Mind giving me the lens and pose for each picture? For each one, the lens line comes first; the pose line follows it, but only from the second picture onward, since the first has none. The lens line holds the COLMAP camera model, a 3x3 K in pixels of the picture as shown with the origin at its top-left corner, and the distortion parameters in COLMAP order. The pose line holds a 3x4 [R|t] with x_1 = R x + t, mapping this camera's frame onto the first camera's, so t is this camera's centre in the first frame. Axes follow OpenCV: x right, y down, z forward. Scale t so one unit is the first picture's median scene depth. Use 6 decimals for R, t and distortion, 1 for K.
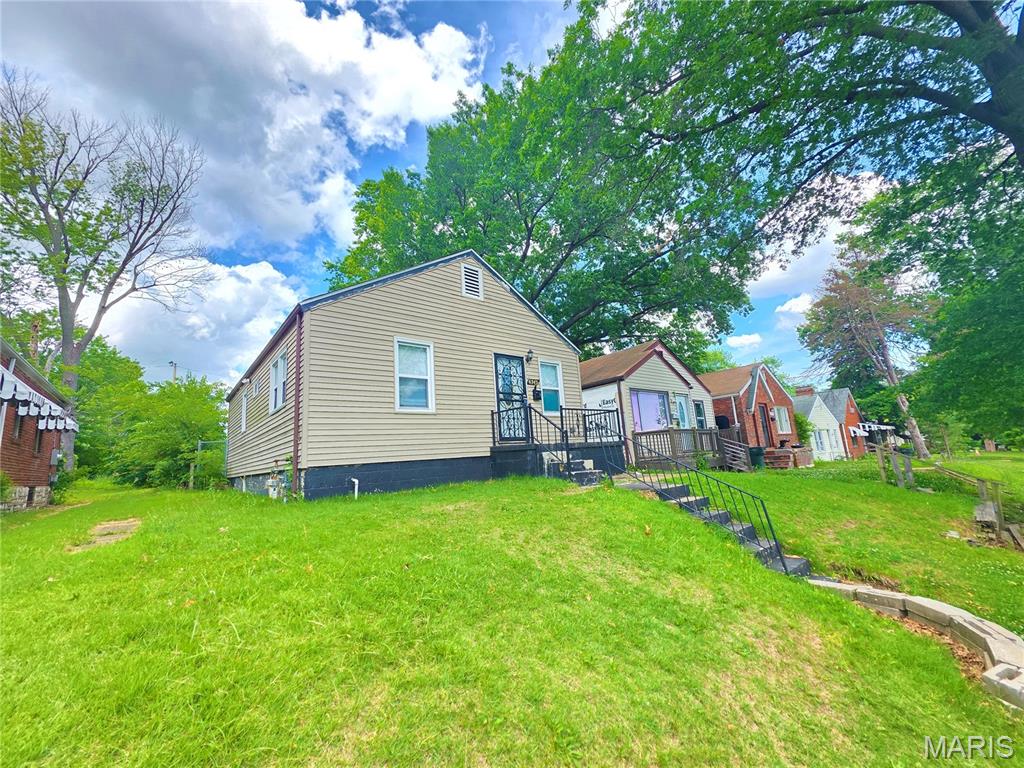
lens RADIAL K [[406.6, 0, 511.5], [0, 406.6, 387.0], [0, 0, 1]] dist [-0.001799, 0.000171]
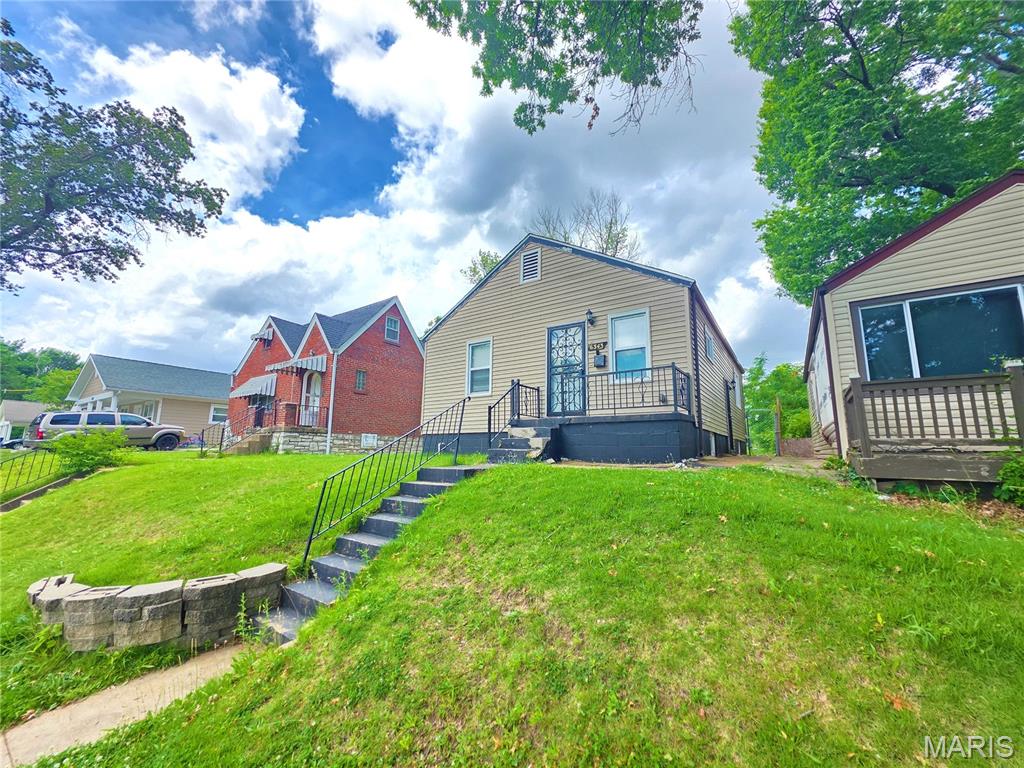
lens RADIAL K [[406.6, 0, 511.5], [0, 406.6, 387.0], [0, 0, 1]] dist [-0.001799, 0.000171]
pose [[0.263942, -0.082462, -0.961007, 0.854230], [0.141814, 0.988829, -0.045900, 0.088988], [0.954056, -0.124170, 0.272687, 0.615789]]
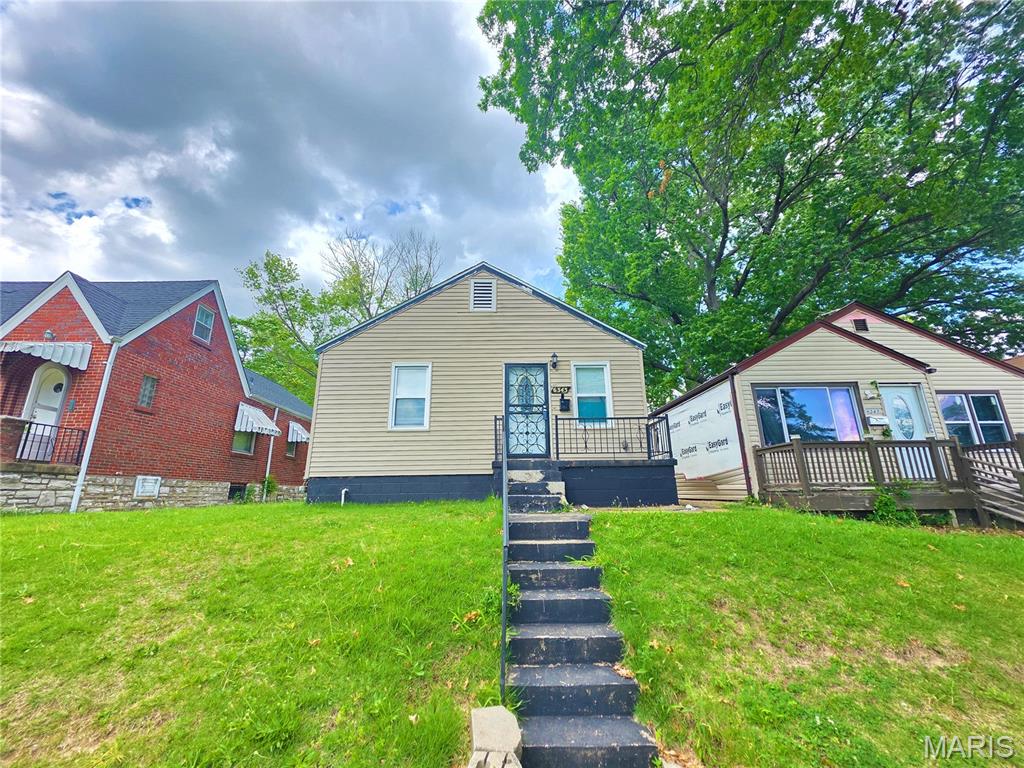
lens RADIAL K [[406.6, 0, 511.5], [0, 406.6, 387.0], [0, 0, 1]] dist [-0.001799, 0.000171]
pose [[0.775929, -0.107113, -0.621659, 0.532801], [0.072148, 0.994081, -0.081229, 0.045938], [0.626680, 0.018177, 0.779064, 0.276511]]
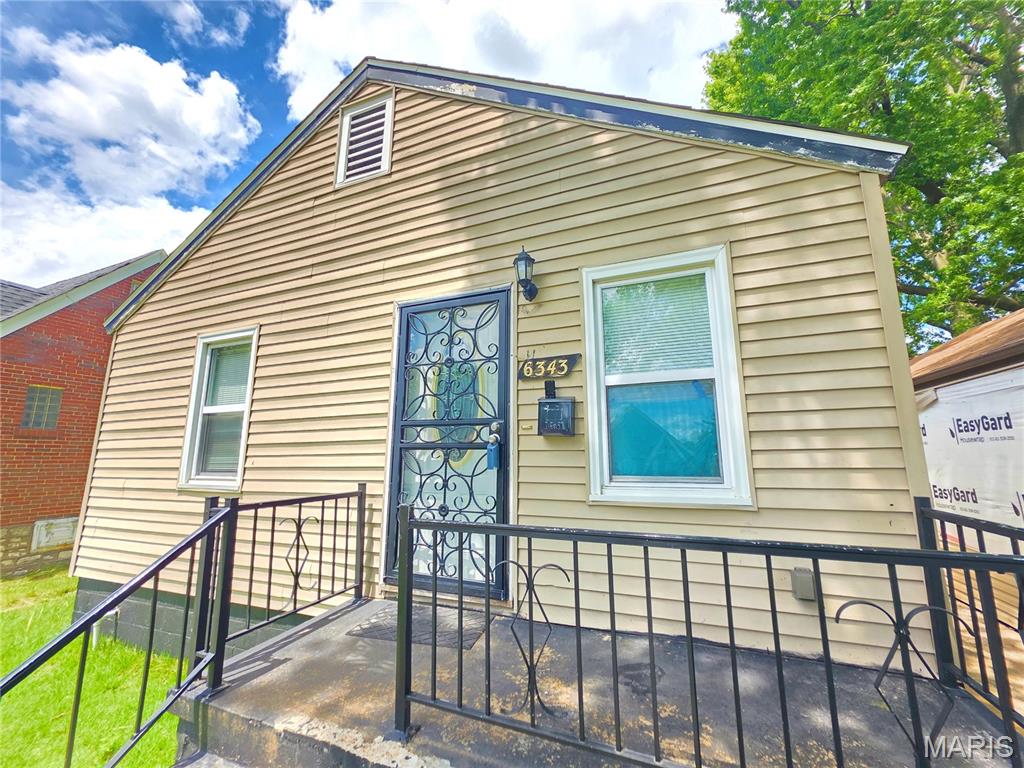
lens RADIAL K [[406.6, 0, 511.5], [0, 406.6, 387.0], [0, 0, 1]] dist [-0.001799, 0.000171]
pose [[0.472130, -0.087246, -0.877201, 0.284877], [0.128207, 0.991306, -0.029591, 0.004627], [0.872156, -0.098493, 0.479211, 0.893837]]
